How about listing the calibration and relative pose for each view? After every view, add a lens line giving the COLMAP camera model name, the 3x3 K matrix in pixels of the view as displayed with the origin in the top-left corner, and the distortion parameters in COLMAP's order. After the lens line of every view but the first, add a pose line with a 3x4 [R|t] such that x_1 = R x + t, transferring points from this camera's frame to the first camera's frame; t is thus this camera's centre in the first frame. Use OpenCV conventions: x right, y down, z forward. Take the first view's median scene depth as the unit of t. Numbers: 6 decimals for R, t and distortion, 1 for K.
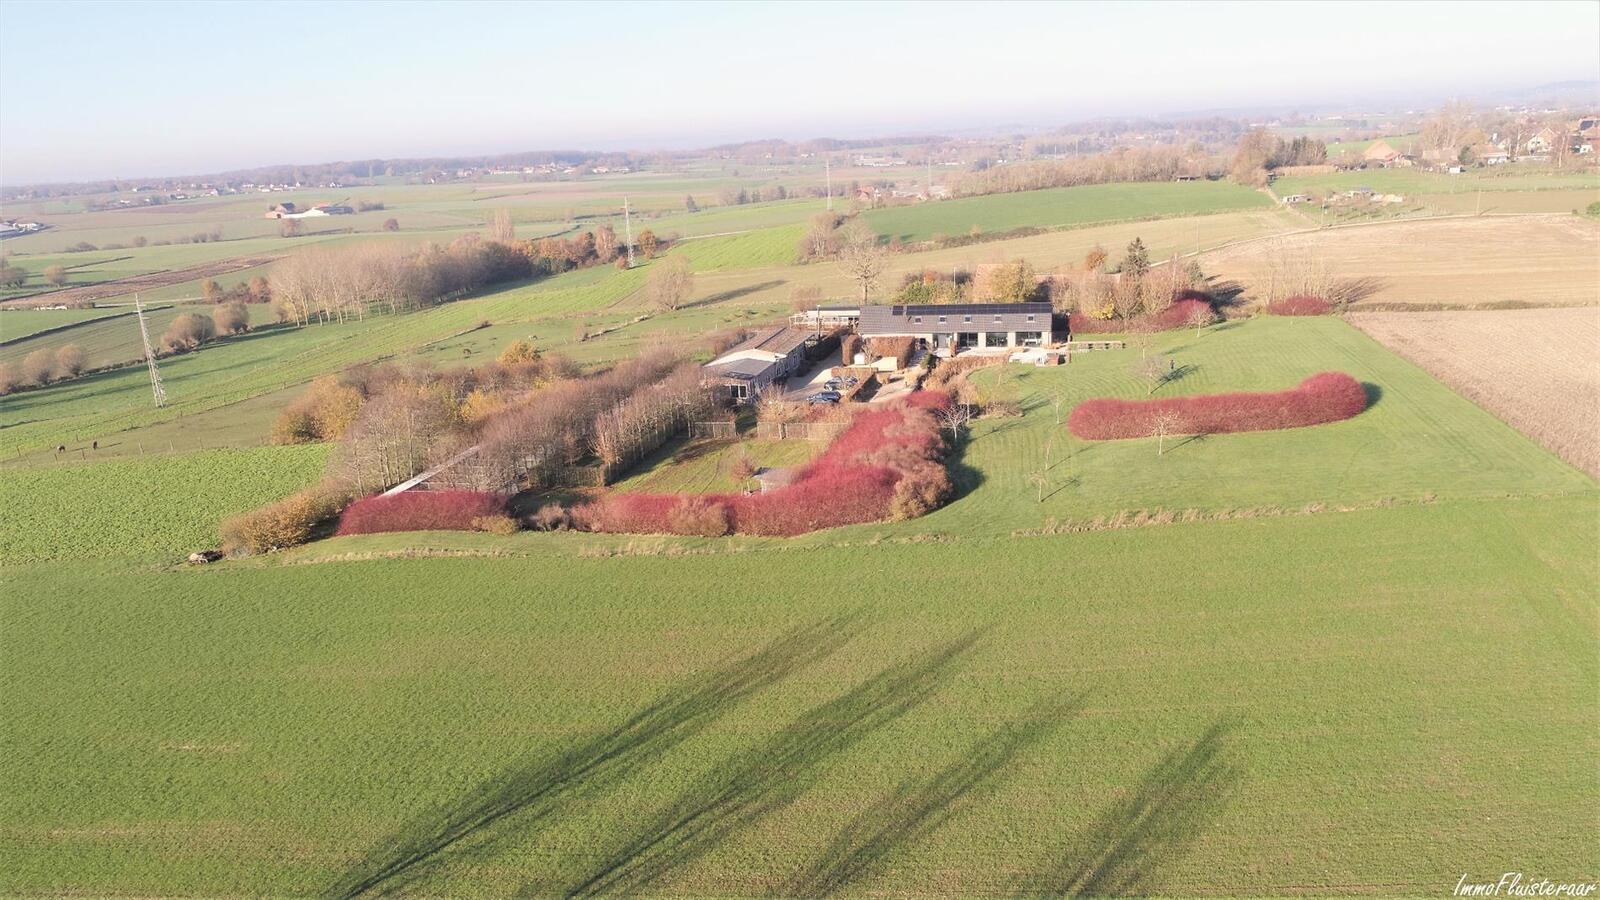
lens RADIAL K [[1046.7, 0, 800.0], [0, 1046.7, 450.0], [0, 0, 1]] dist [0.008841, -0.003063]
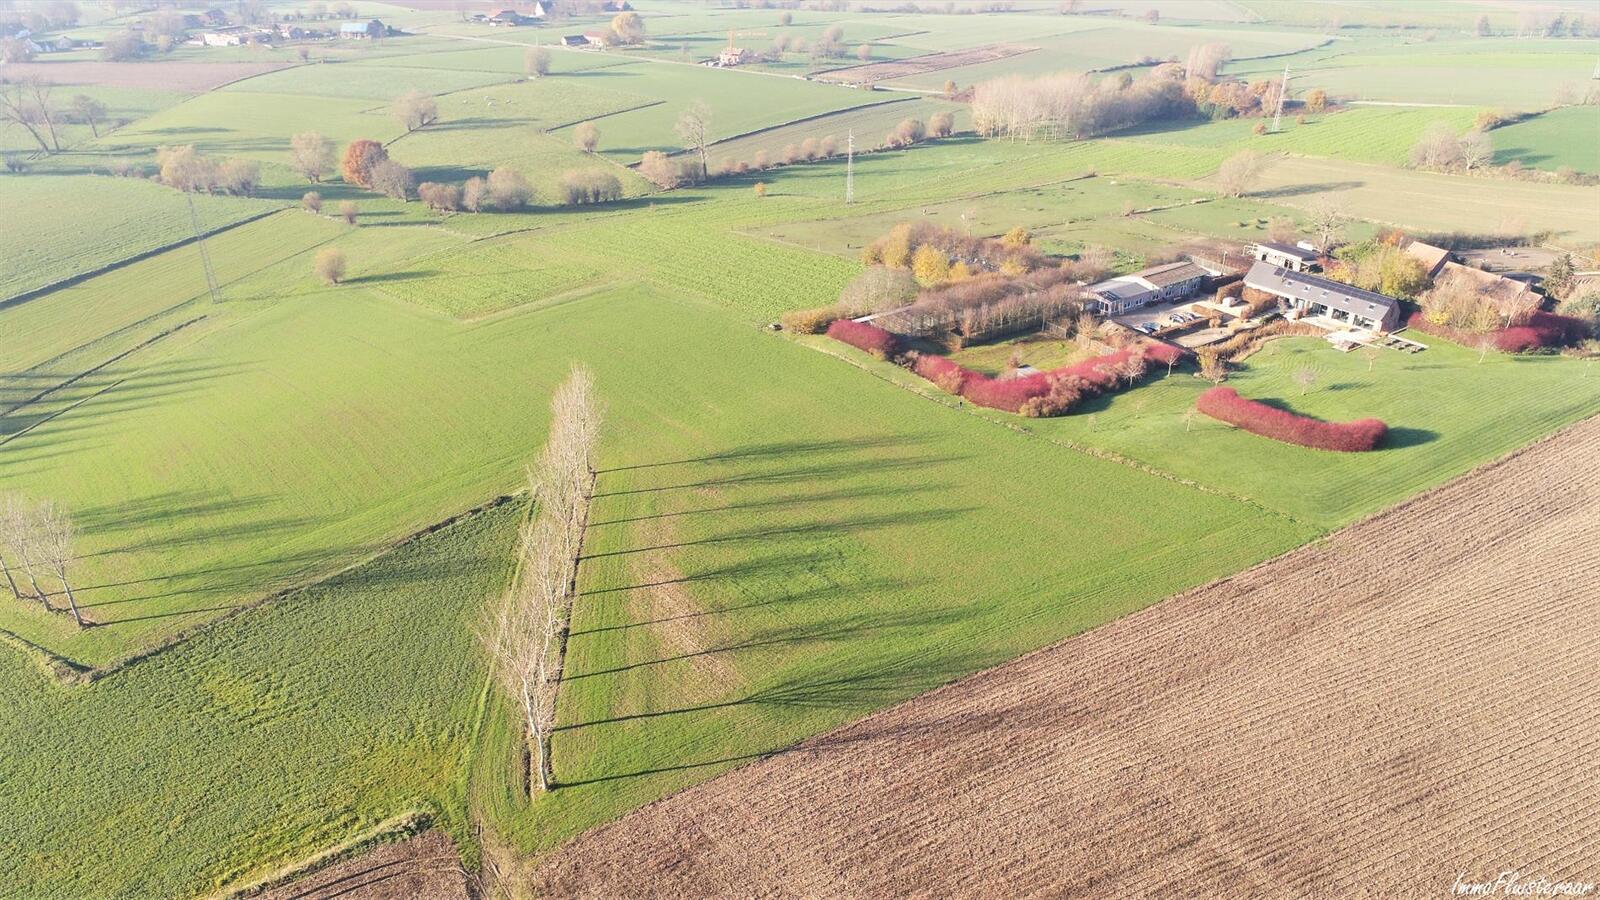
lens RADIAL K [[1046.7, 0, 800.0], [0, 1046.7, 450.0], [0, 0, 1]] dist [0.008841, -0.003063]
pose [[0.752461, 0.342012, -0.562876, 0.458359], [-0.214028, 0.935199, 0.282126, -0.169319], [0.622892, -0.091818, 0.776901, -0.382493]]
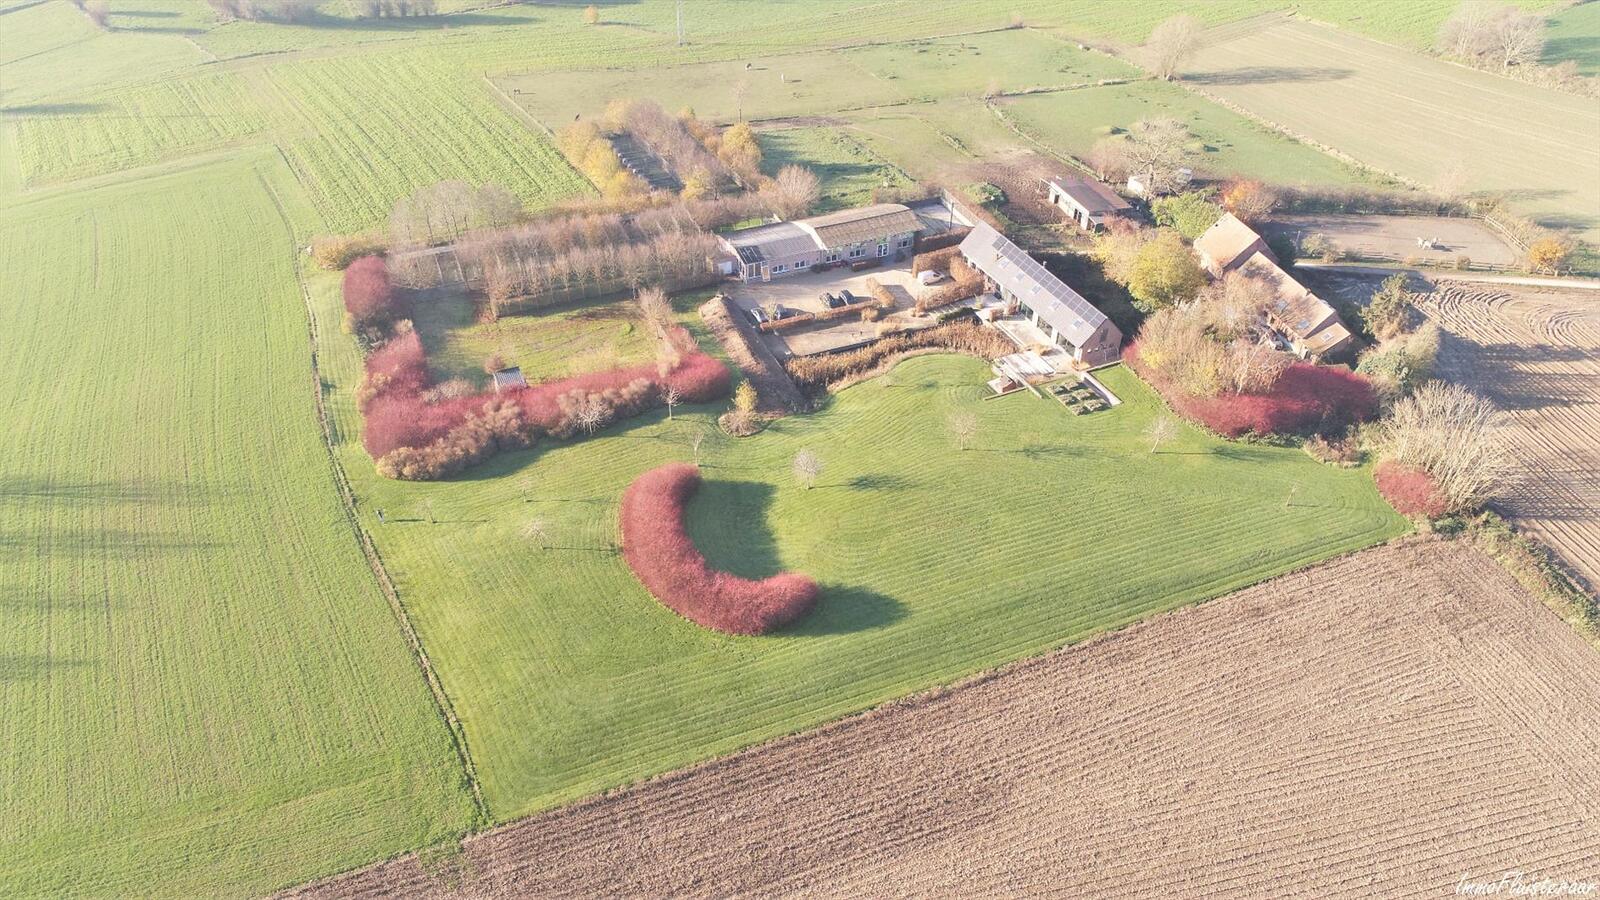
lens RADIAL K [[1046.7, 0, 800.0], [0, 1046.7, 450.0], [0, 0, 1]] dist [0.008841, -0.003063]
pose [[0.621218, 0.532641, -0.574788, 0.604392], [-0.260951, 0.832232, 0.489178, -0.384134], [0.738913, -0.153895, 0.655990, 0.274138]]
